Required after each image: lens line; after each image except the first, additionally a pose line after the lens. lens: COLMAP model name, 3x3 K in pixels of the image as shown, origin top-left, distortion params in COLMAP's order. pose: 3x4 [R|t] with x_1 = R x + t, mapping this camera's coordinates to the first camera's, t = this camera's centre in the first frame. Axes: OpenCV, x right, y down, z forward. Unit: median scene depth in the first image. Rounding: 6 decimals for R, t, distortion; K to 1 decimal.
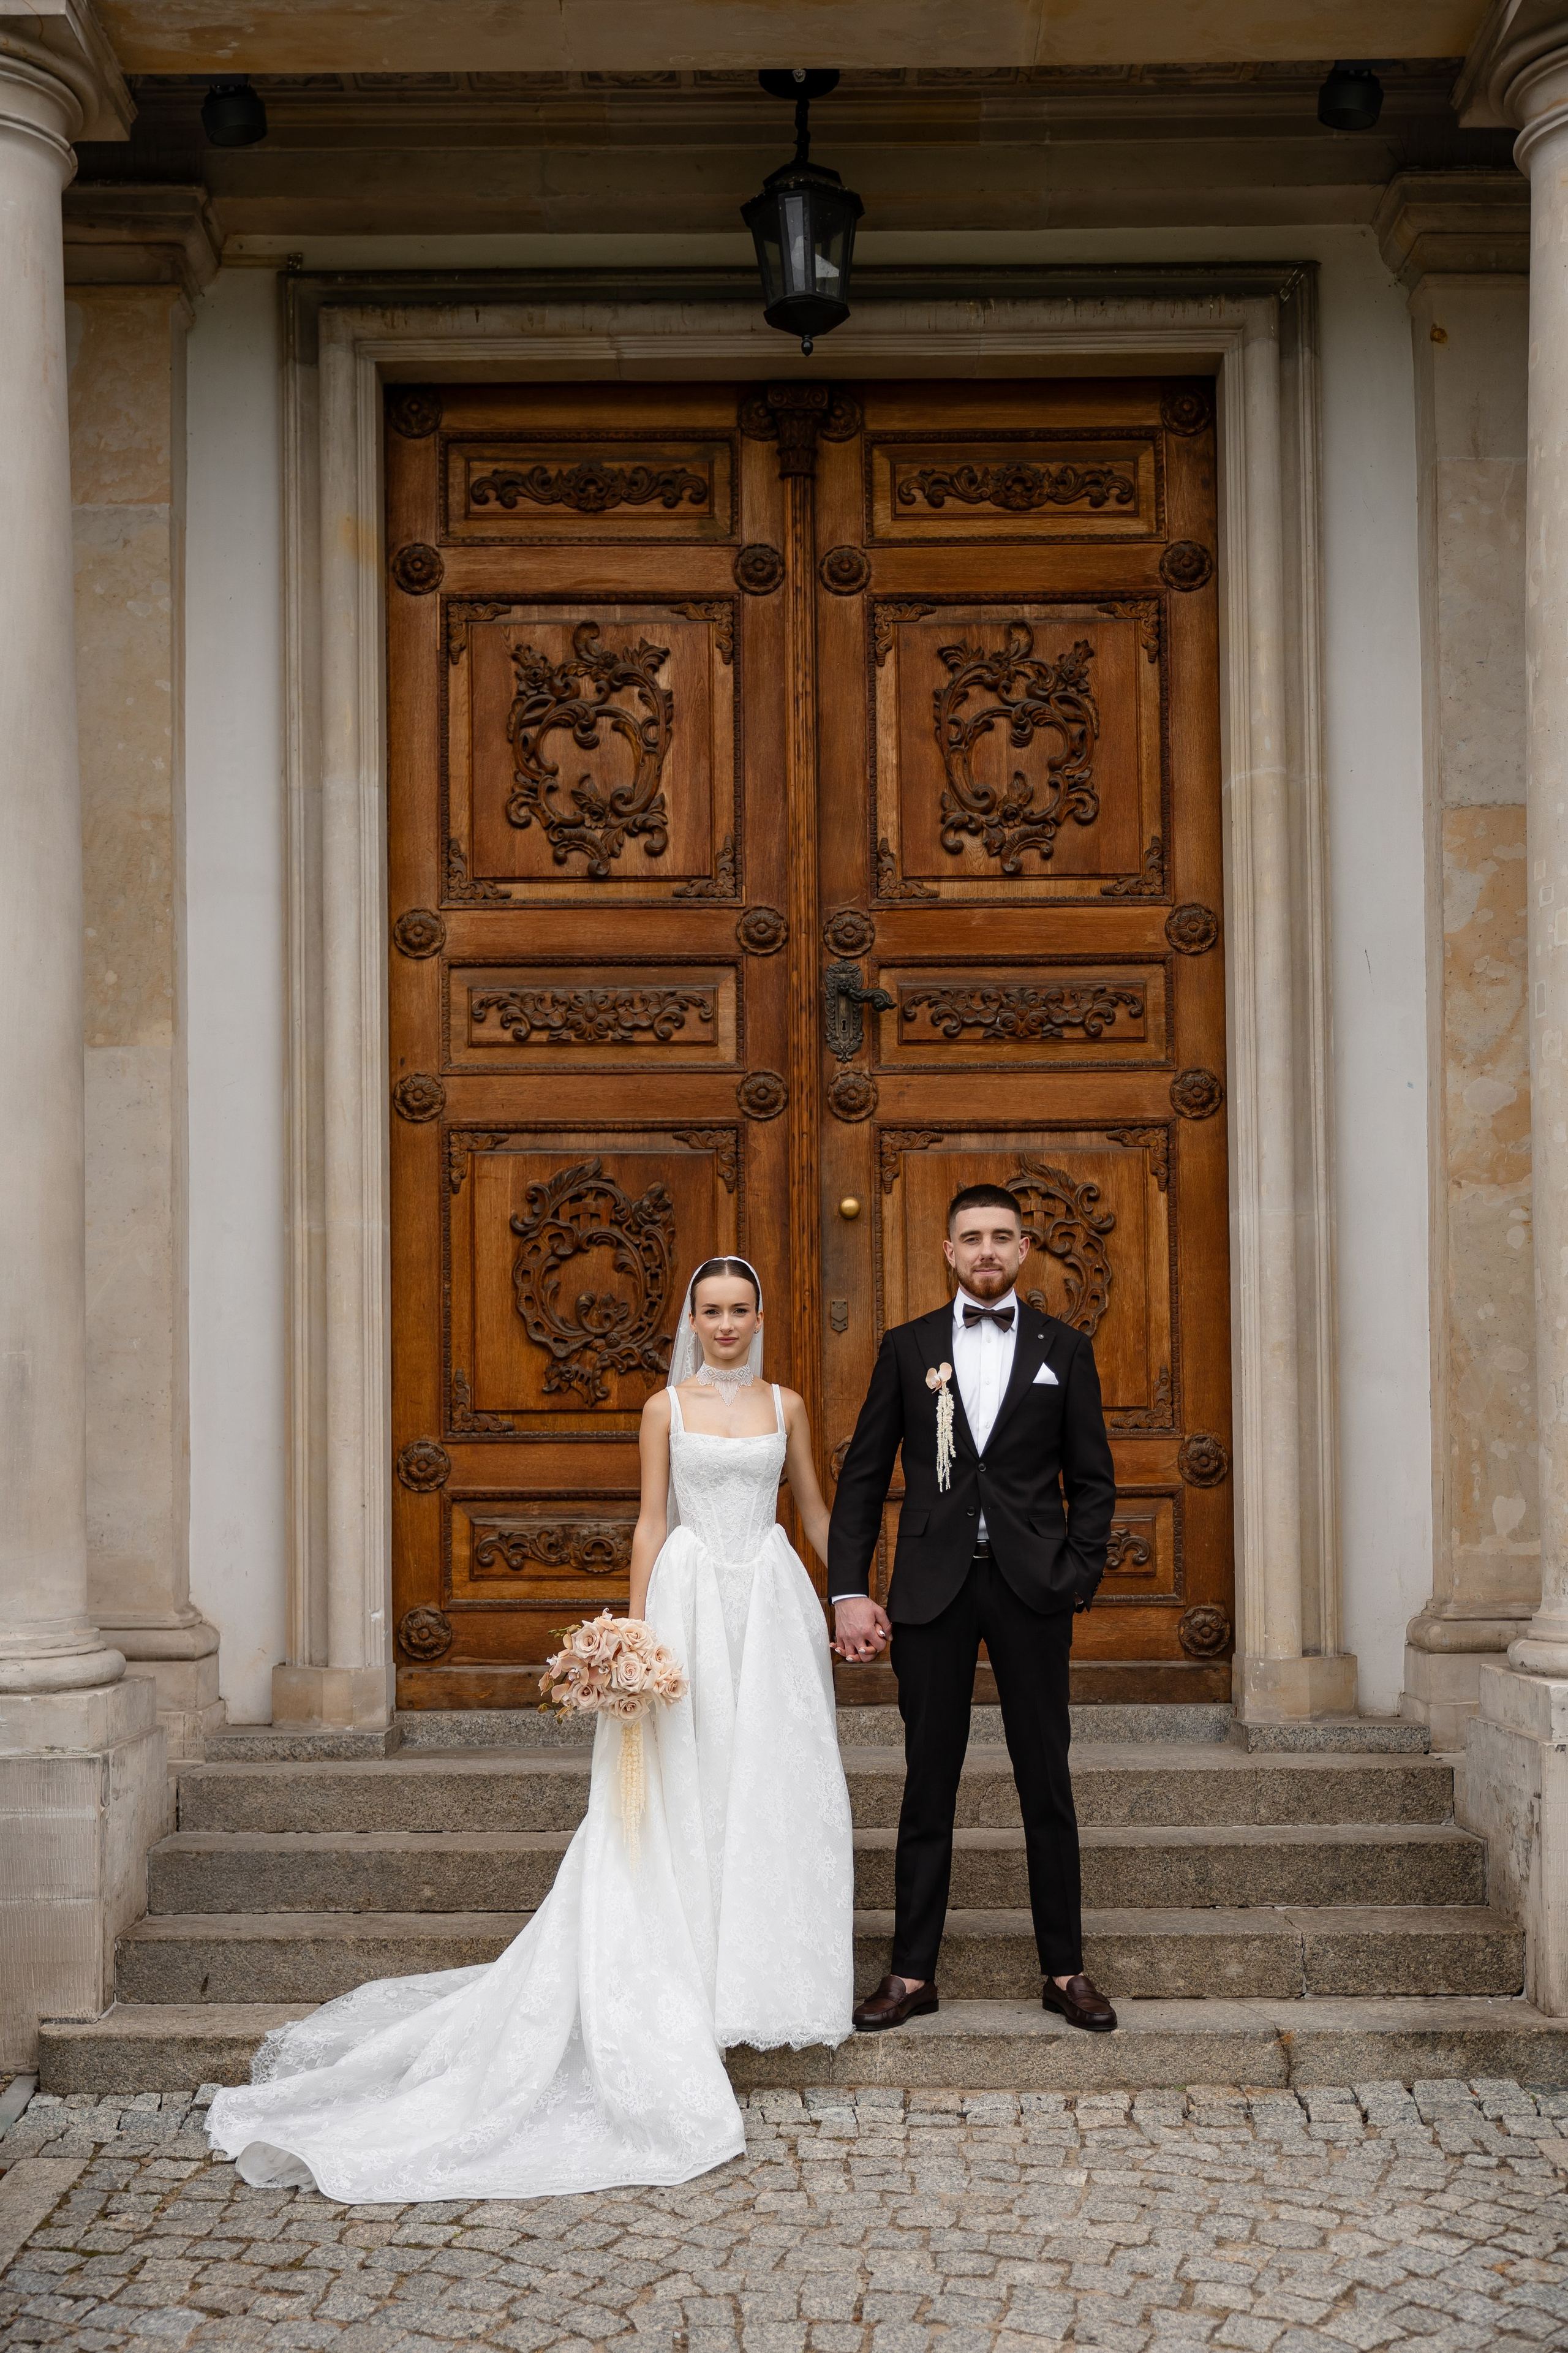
lens RADIAL K [[2803.4, 0, 784.7], [0, 2803.4, 1380.8], [0, 0, 1]] dist [-0.031682, -0.001200]
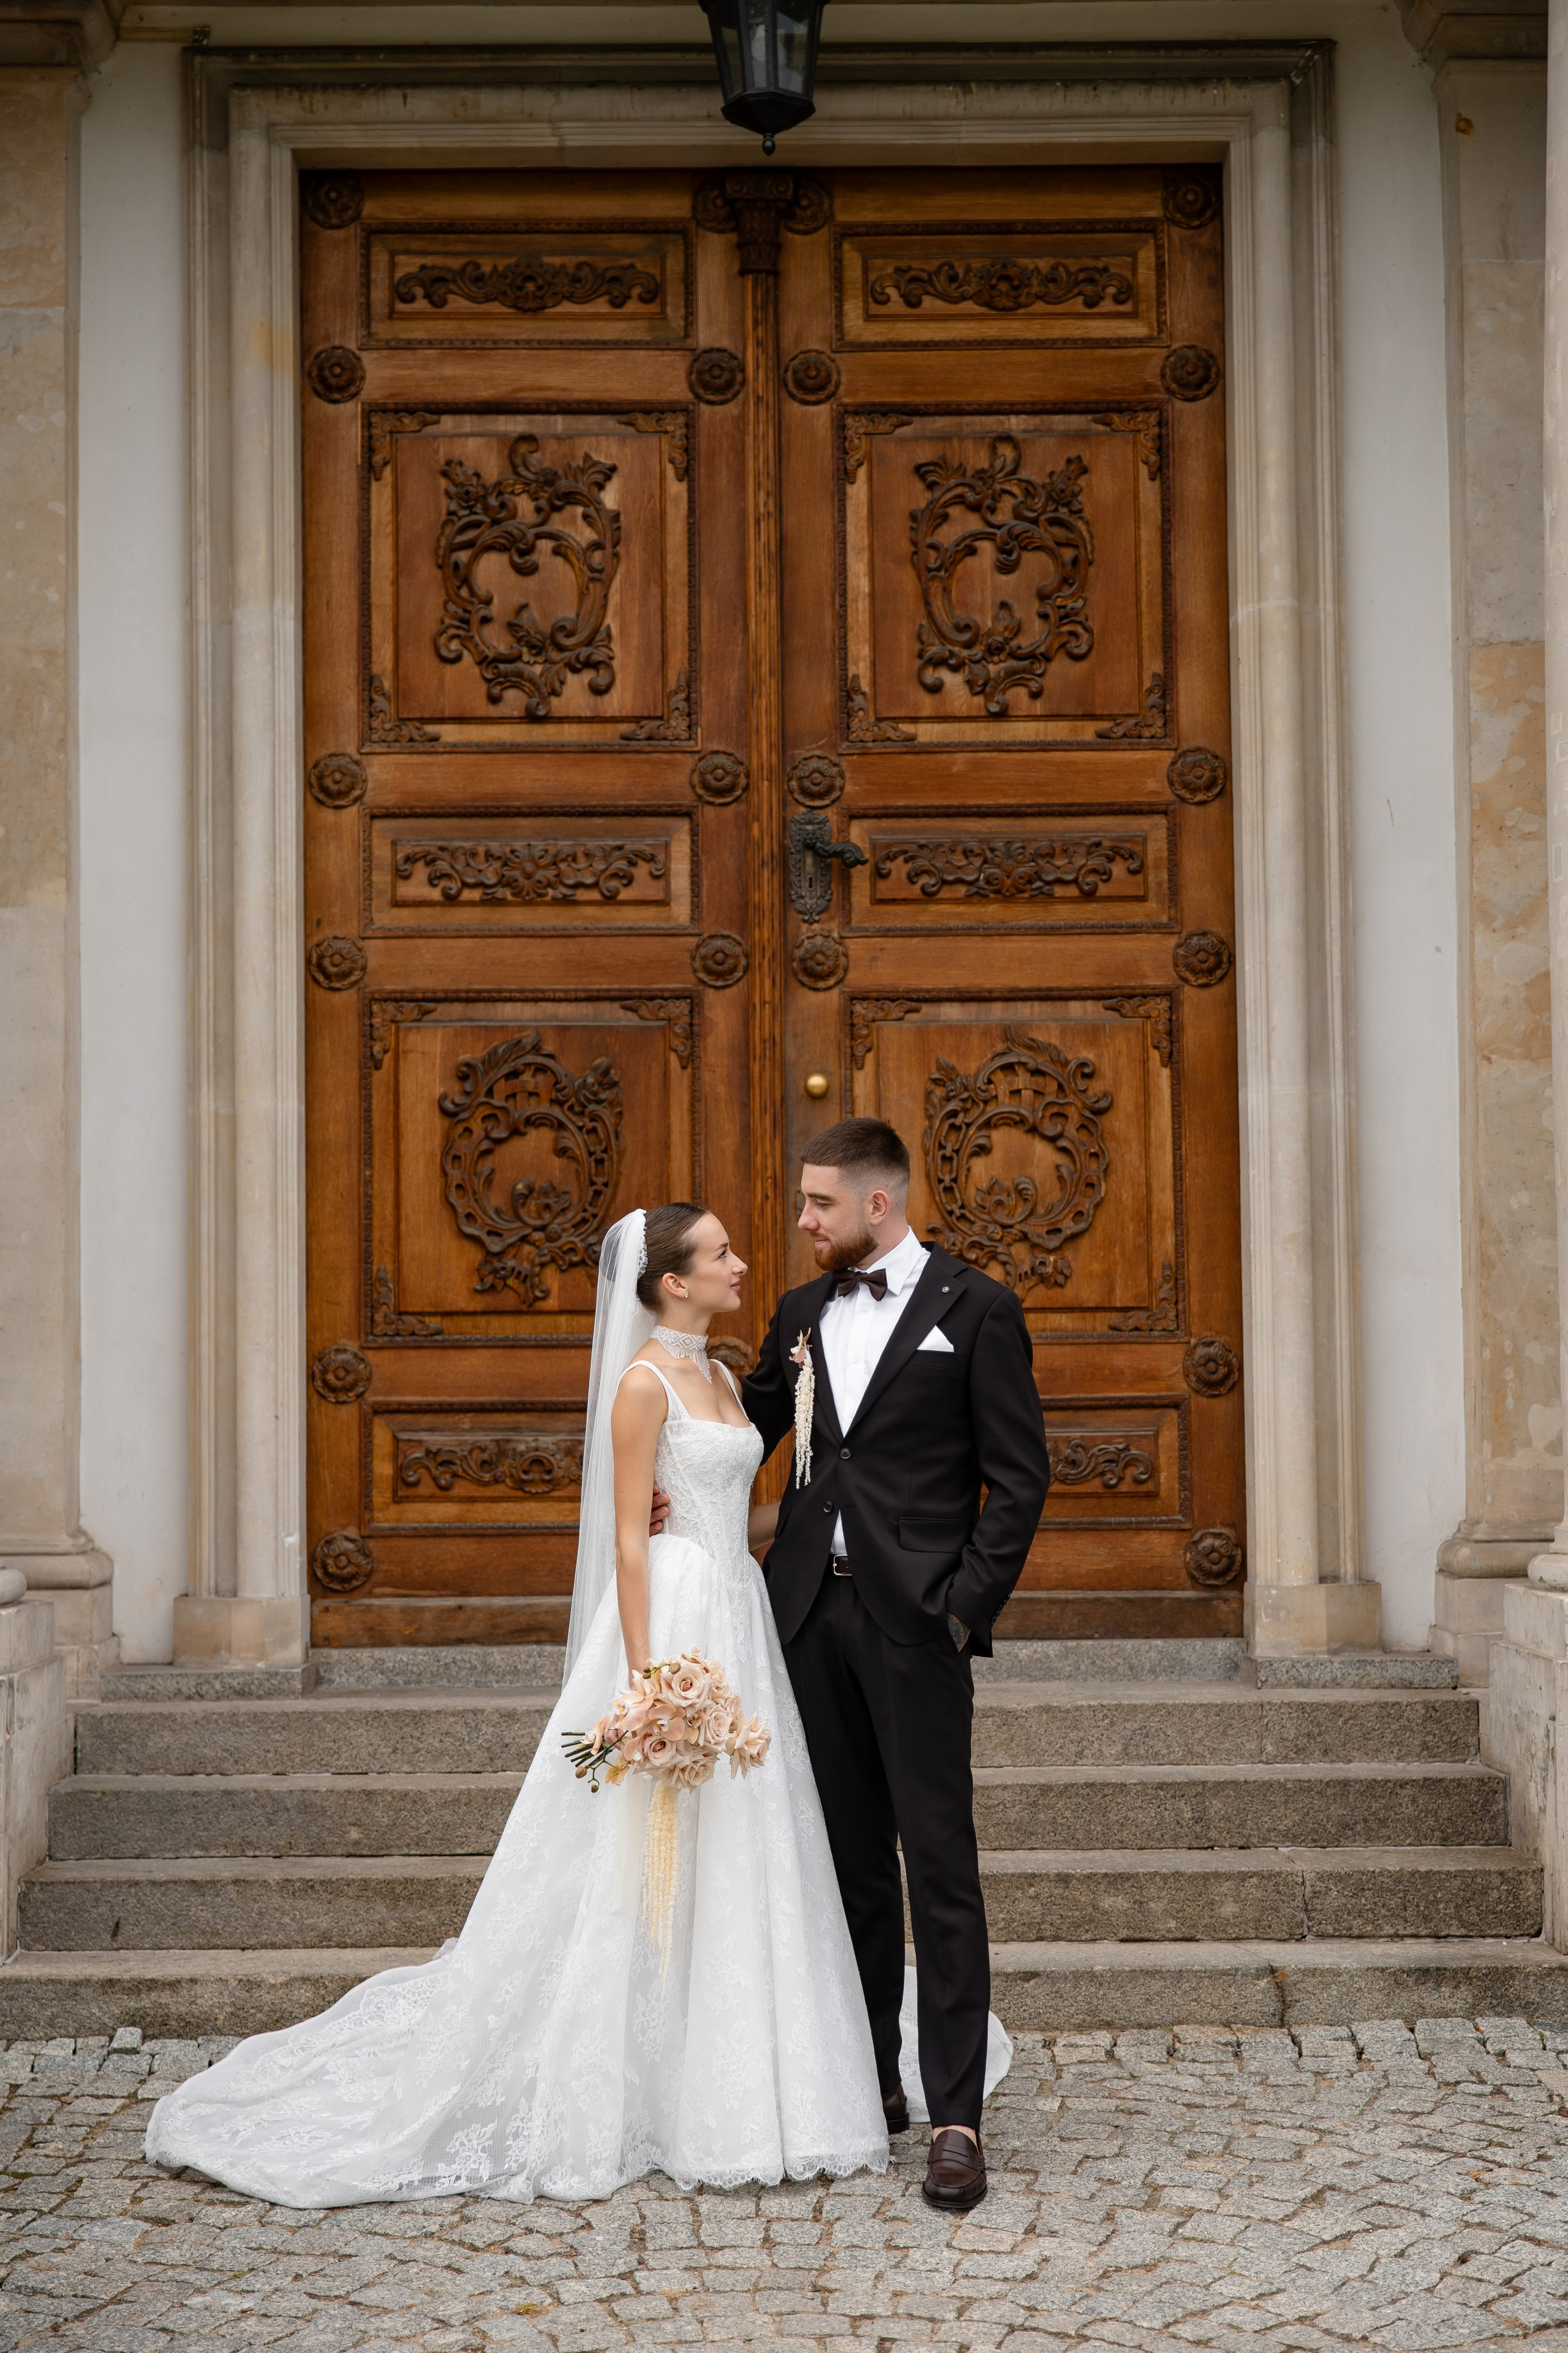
lens RADIAL K [[3775.4, 0, 796.5], [0, 3775.4, 1190.6], [0, 0, 1]] dist [-0.008596, -0.068270]
pose [[0.999922, -0.000459, 0.012518, 0.001417], [0.000831, 0.999558, -0.029705, 0.007840], [-0.012499, 0.029713, 0.999480, -0.208166]]
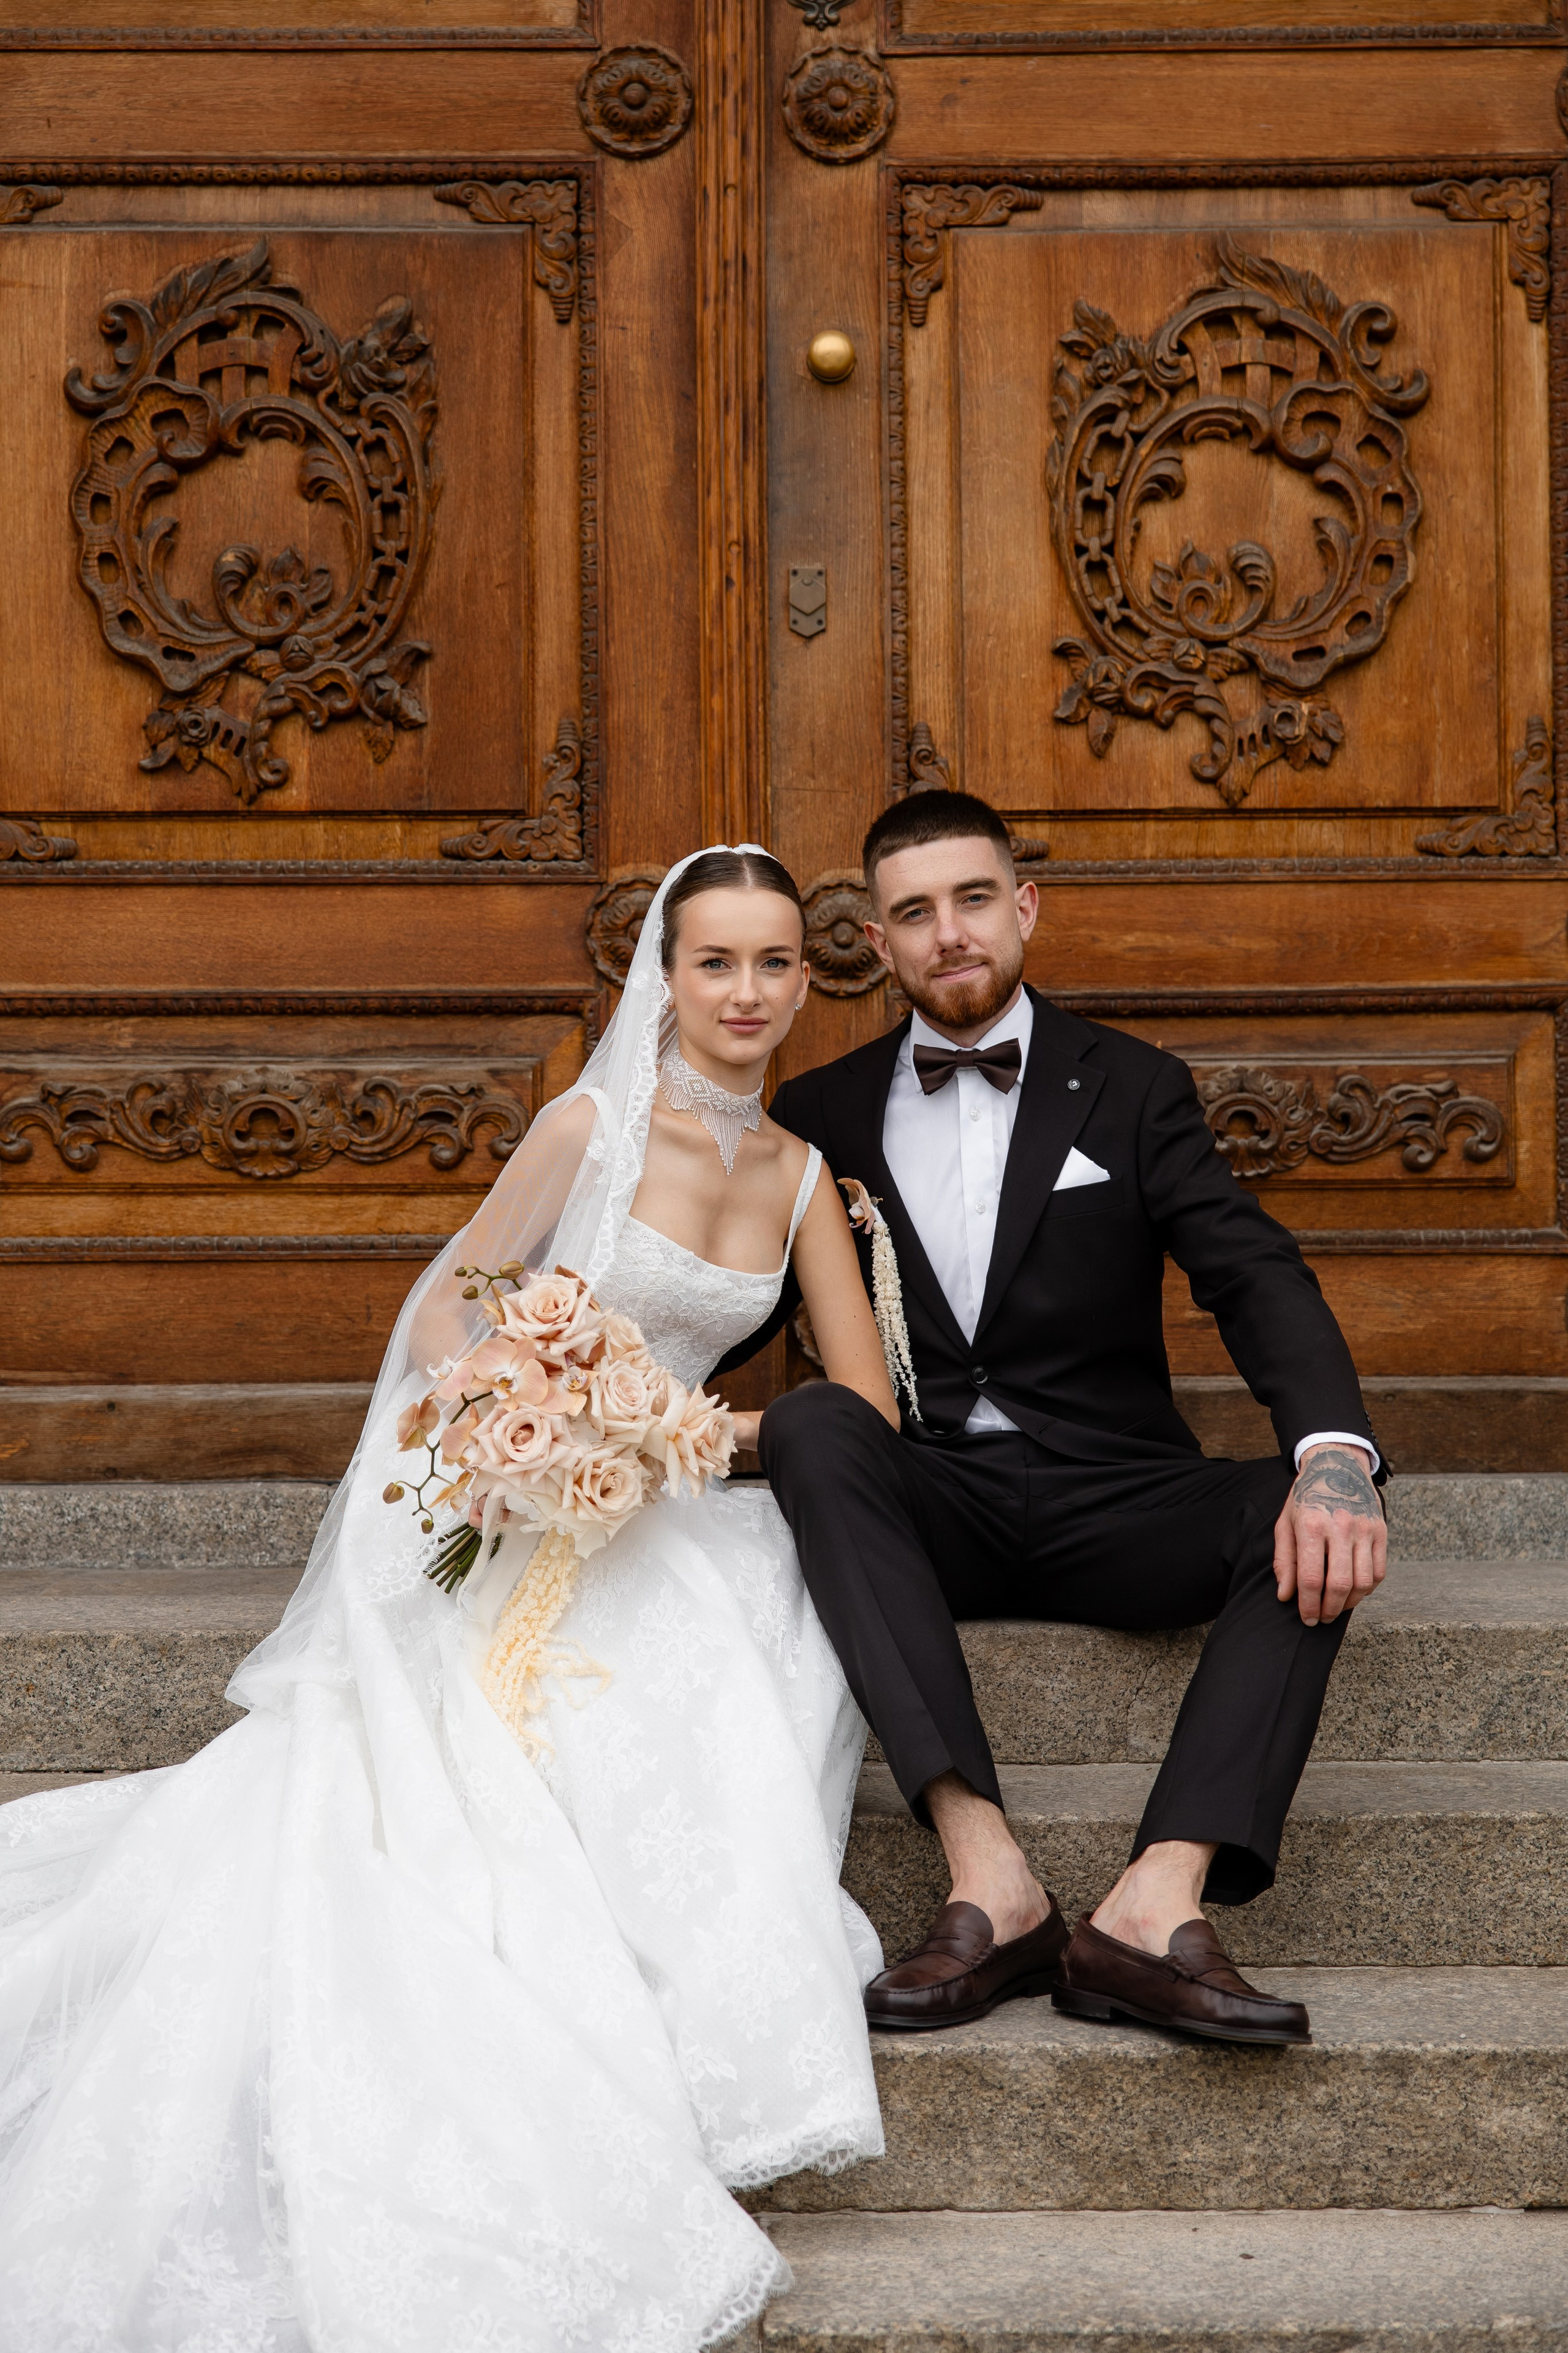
lens RADIAL K [[4143.3, 0, 791.4], [0, 4143.3, 1144.3], [0, 0, 1]] dist [0.009778, 0.146919]
pose [[0.999983, 0.001896, 0.005542, 0.013375], [-0.002085, 0.999414, 0.034173, 0.040444], [-0.005474, -0.034184, 0.999401, 0.339963]]
